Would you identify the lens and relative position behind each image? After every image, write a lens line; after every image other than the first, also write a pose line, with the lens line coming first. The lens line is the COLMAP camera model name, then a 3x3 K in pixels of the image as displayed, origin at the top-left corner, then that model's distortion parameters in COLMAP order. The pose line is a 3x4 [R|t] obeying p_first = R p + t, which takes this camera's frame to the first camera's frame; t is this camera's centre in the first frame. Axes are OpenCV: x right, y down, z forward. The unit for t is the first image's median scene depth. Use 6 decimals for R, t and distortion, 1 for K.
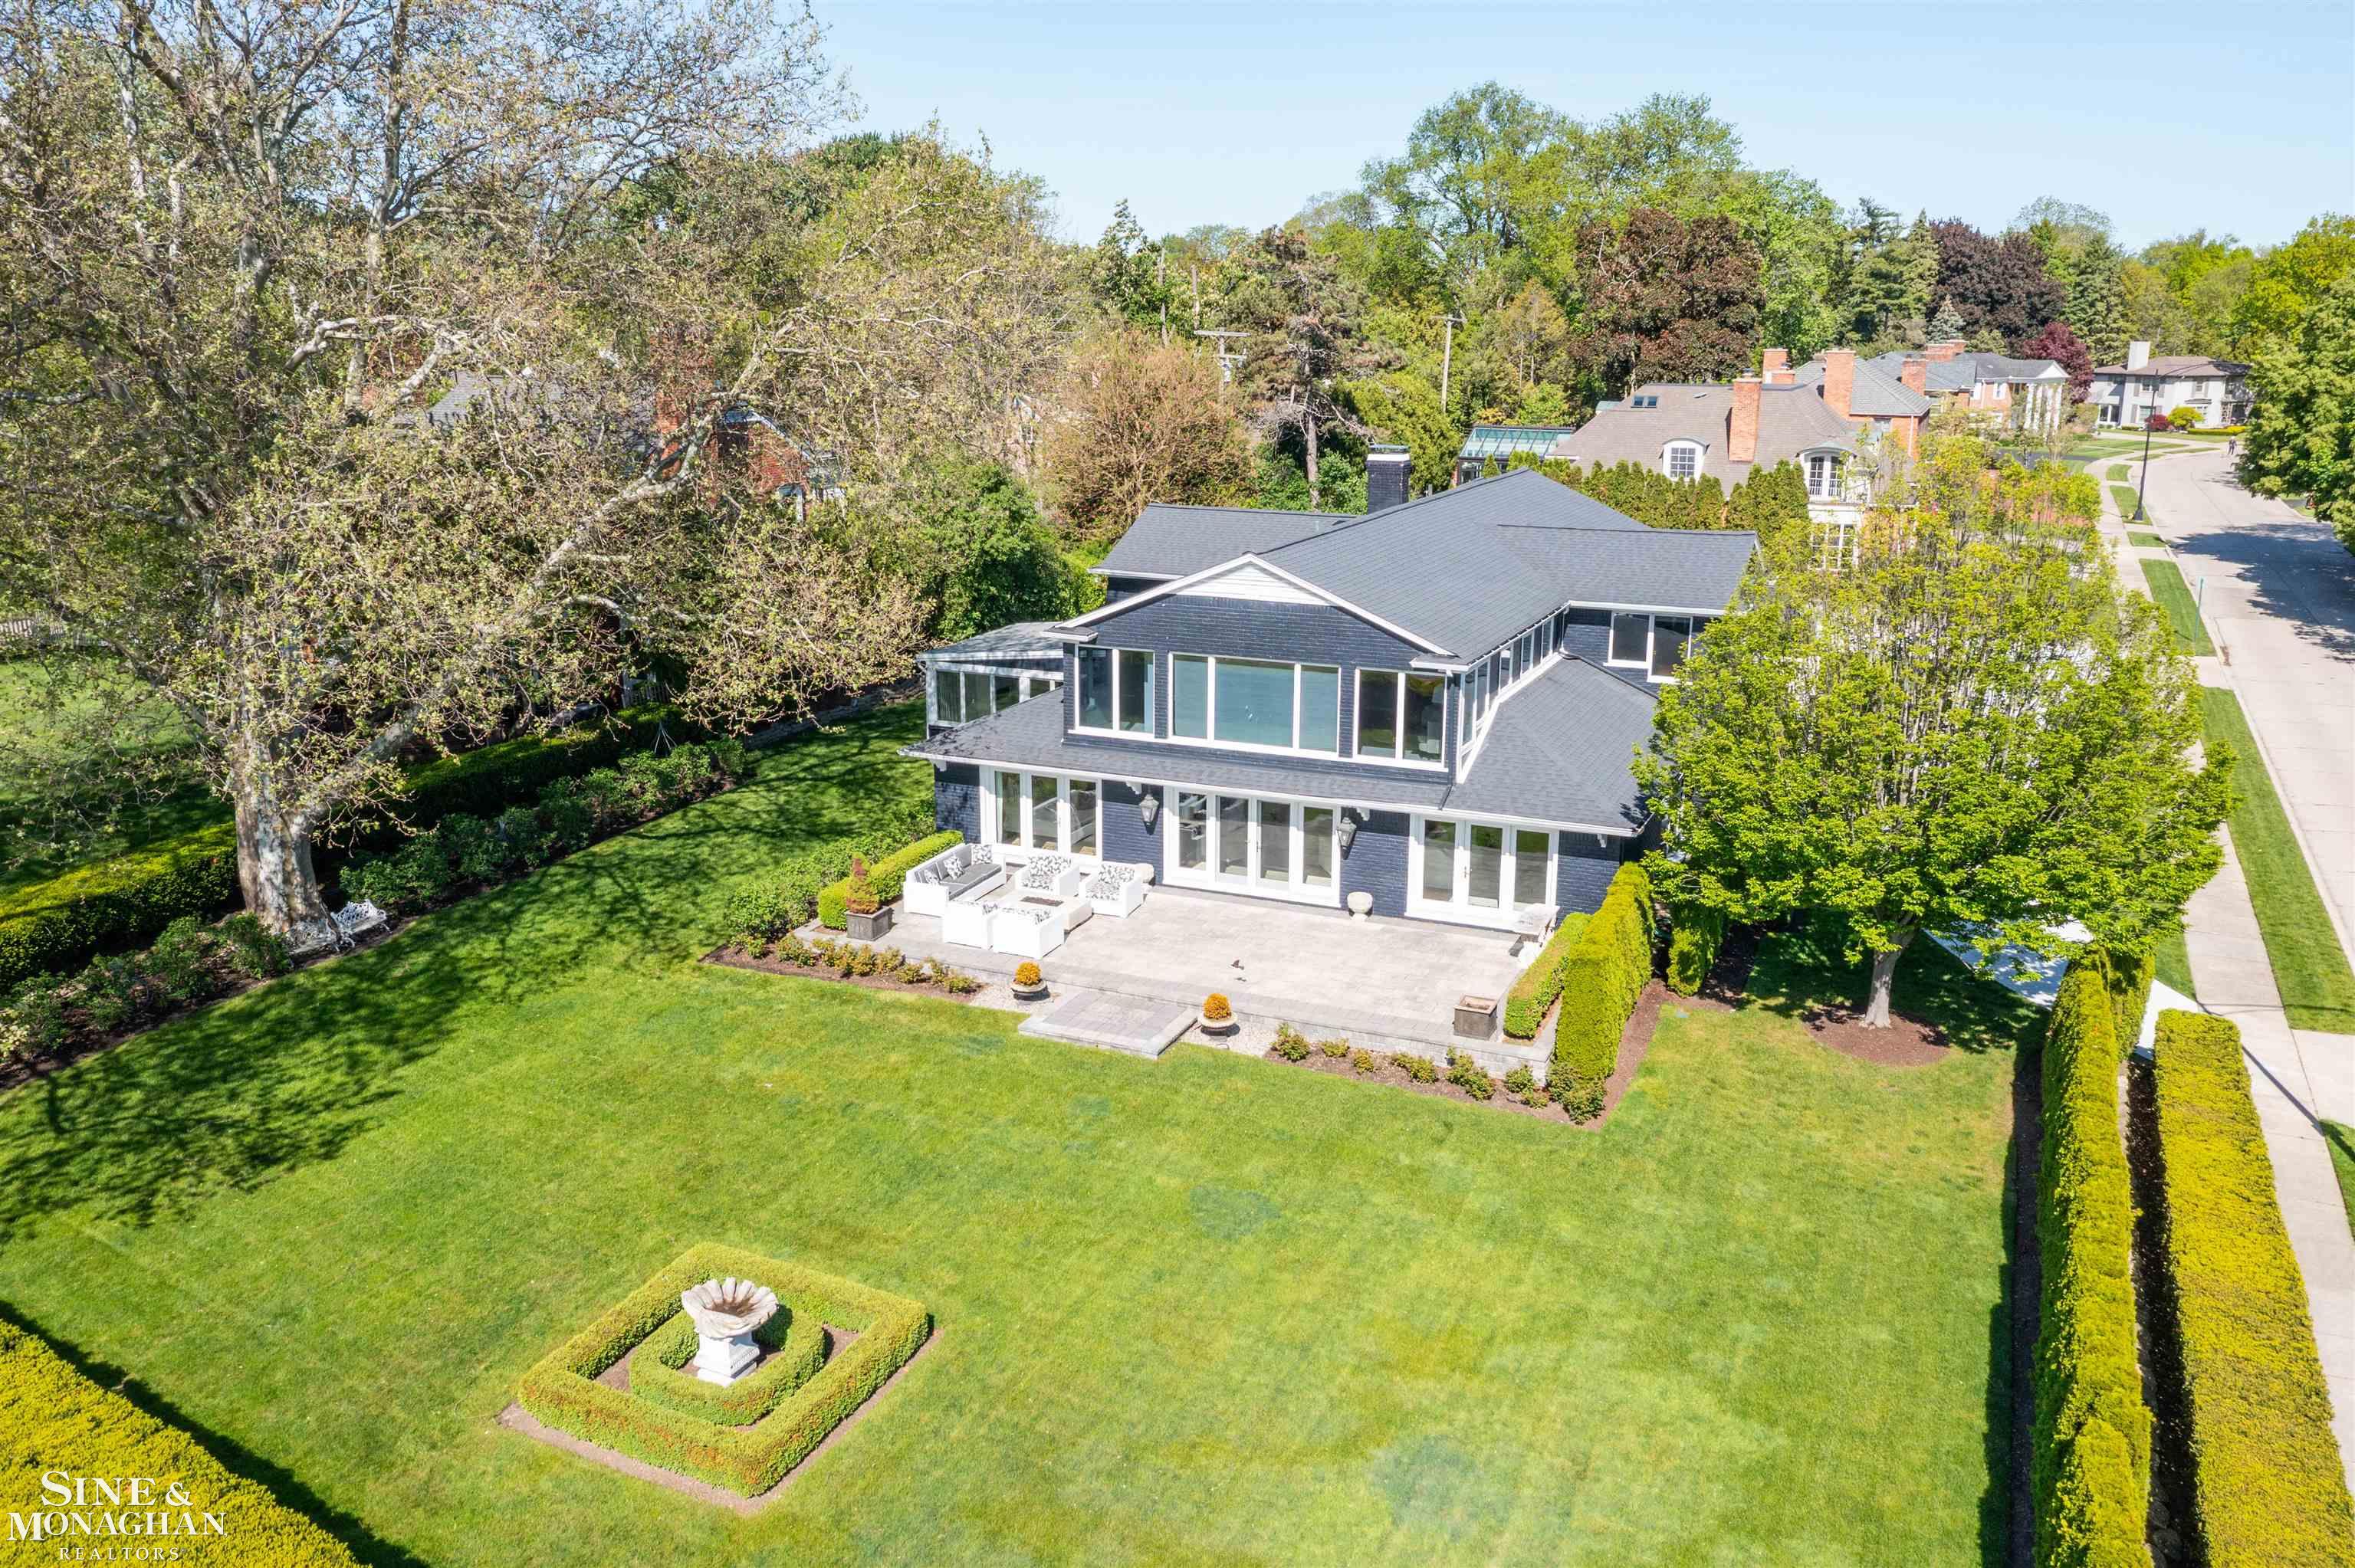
lens RADIAL K [[1905.7, 0, 1177.5], [0, 1905.7, 784.0], [0, 0, 1]] dist [-0.018418, -0.004080]
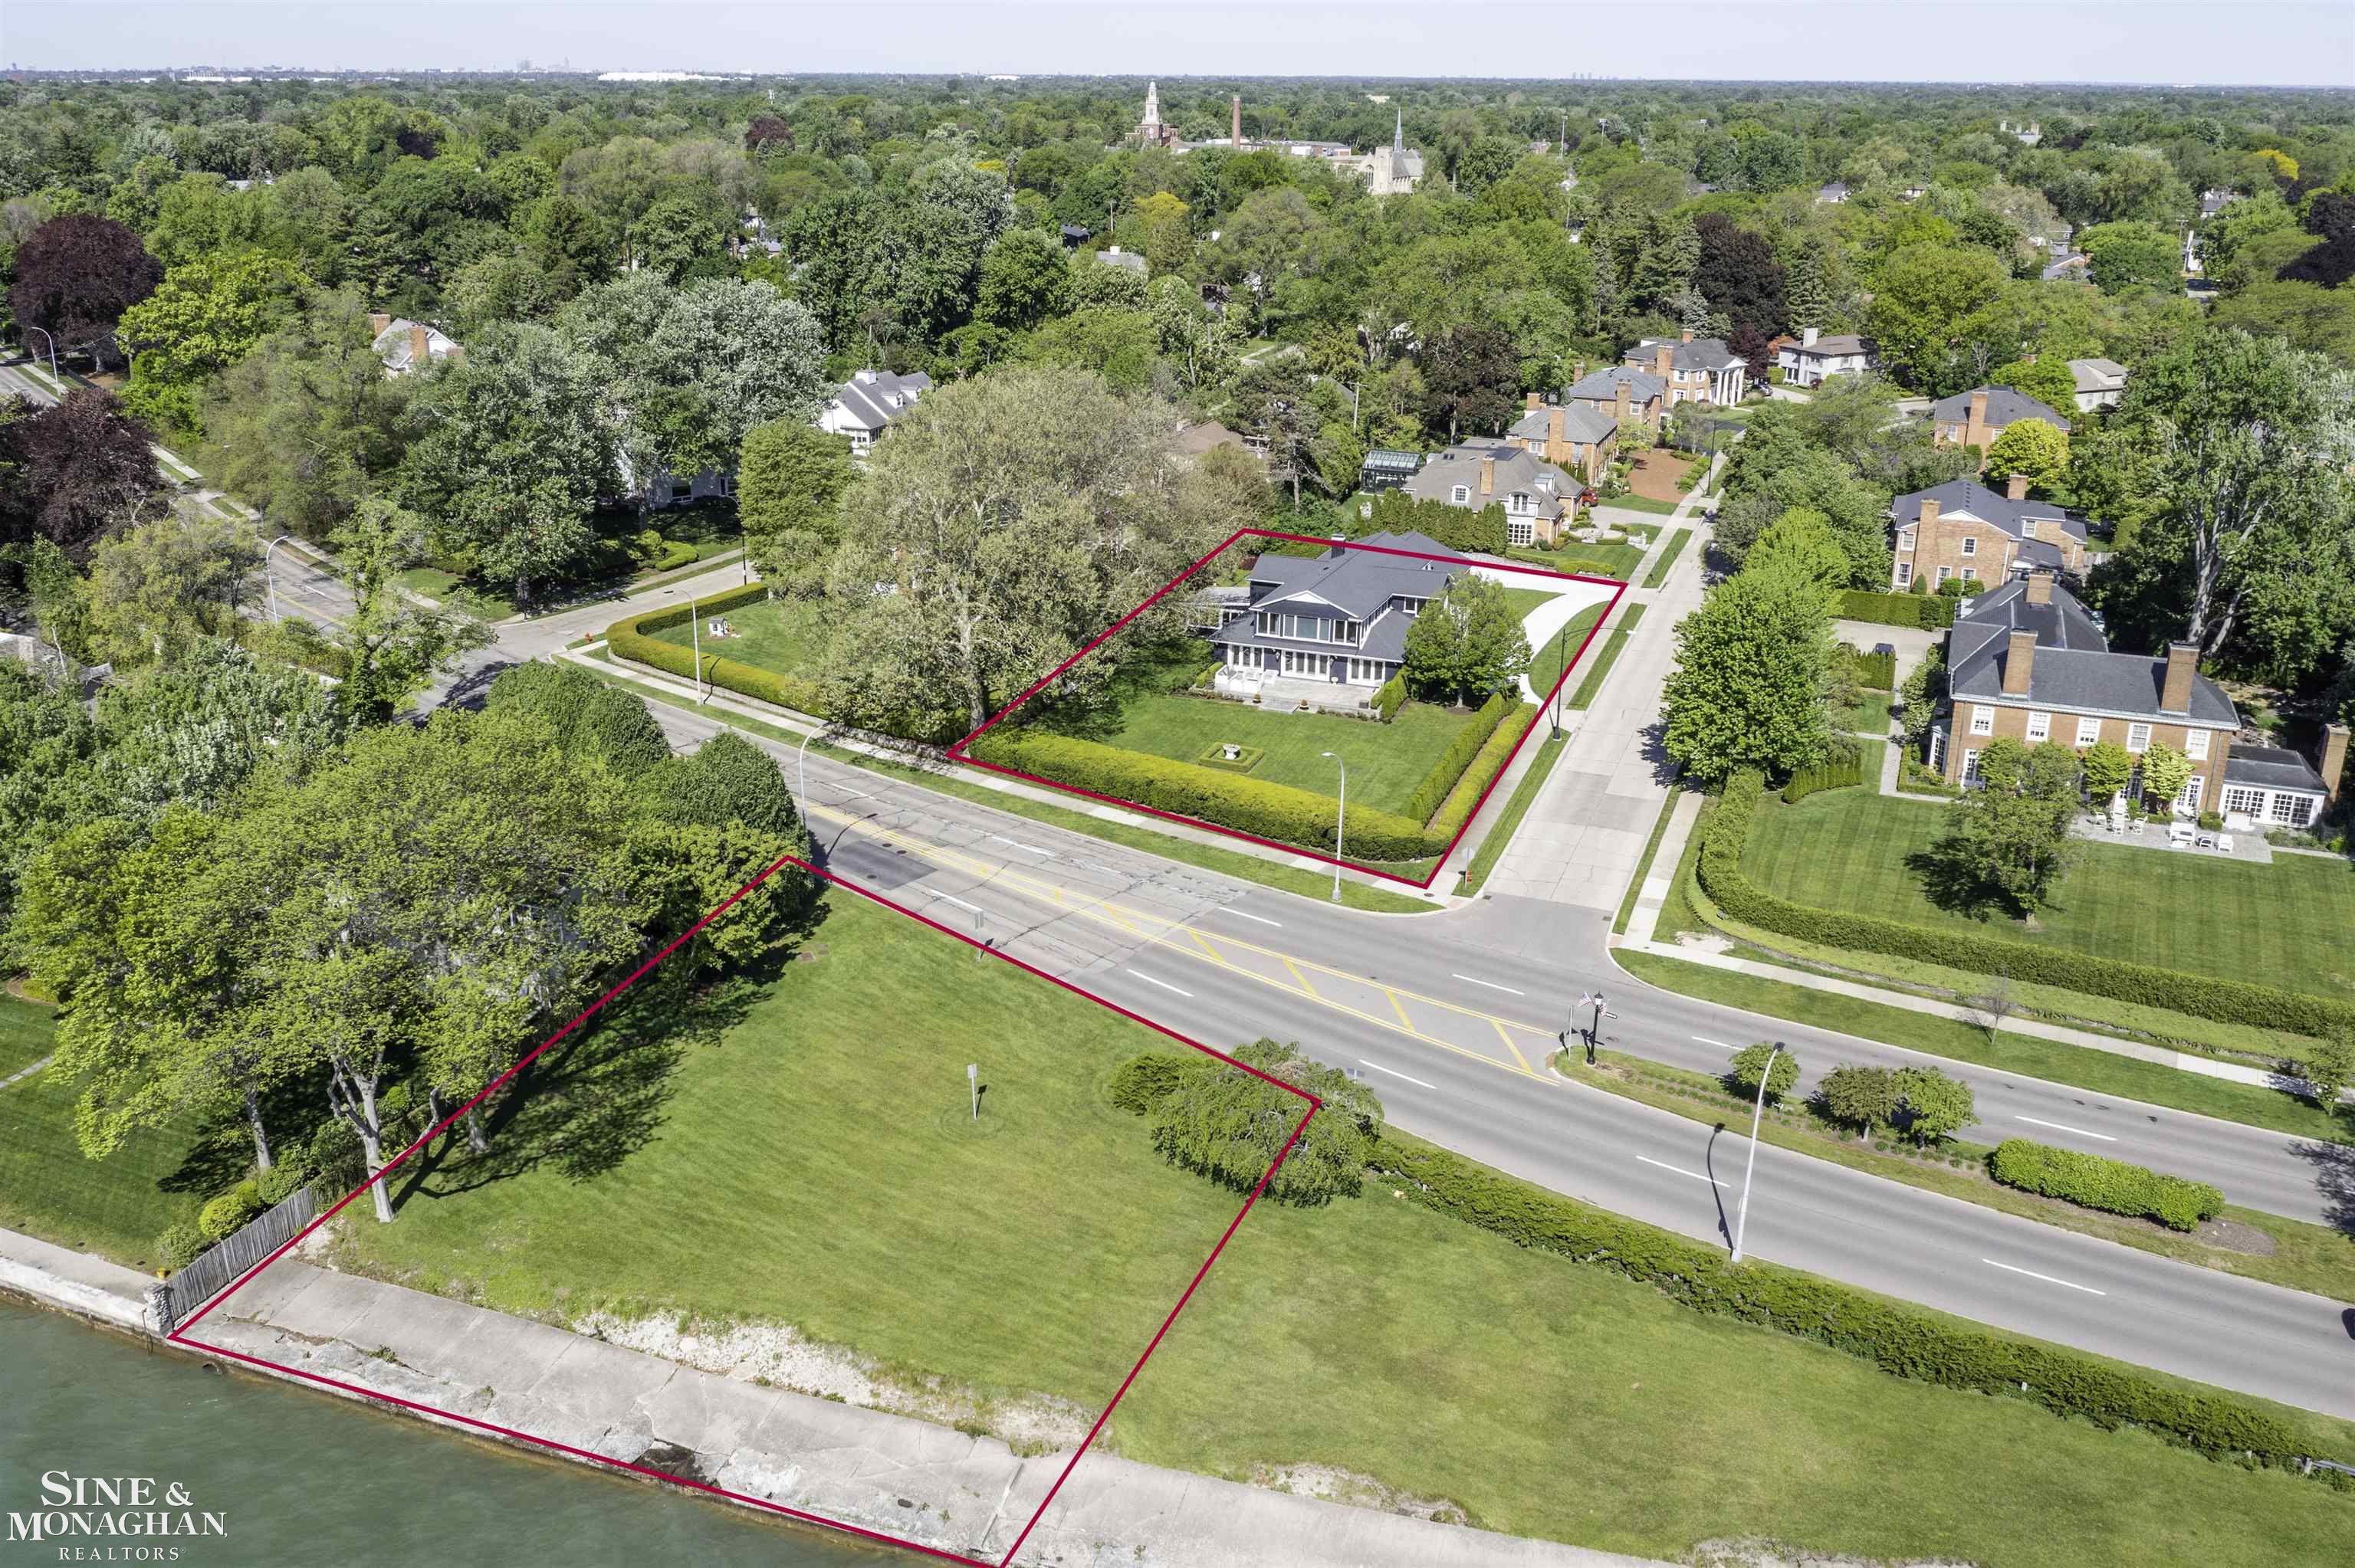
lens RADIAL K [[1831.3, 0, 1177.5], [0, 1831.3, 784.0], [0, 0, 1]] dist [-0.024485, 0.005837]
pose [[0.998902, -0.008313, 0.046098, -0.393124], [0.003762, 0.995185, 0.097938, -0.091598], [-0.046690, -0.097657, 0.994124, -2.678447]]
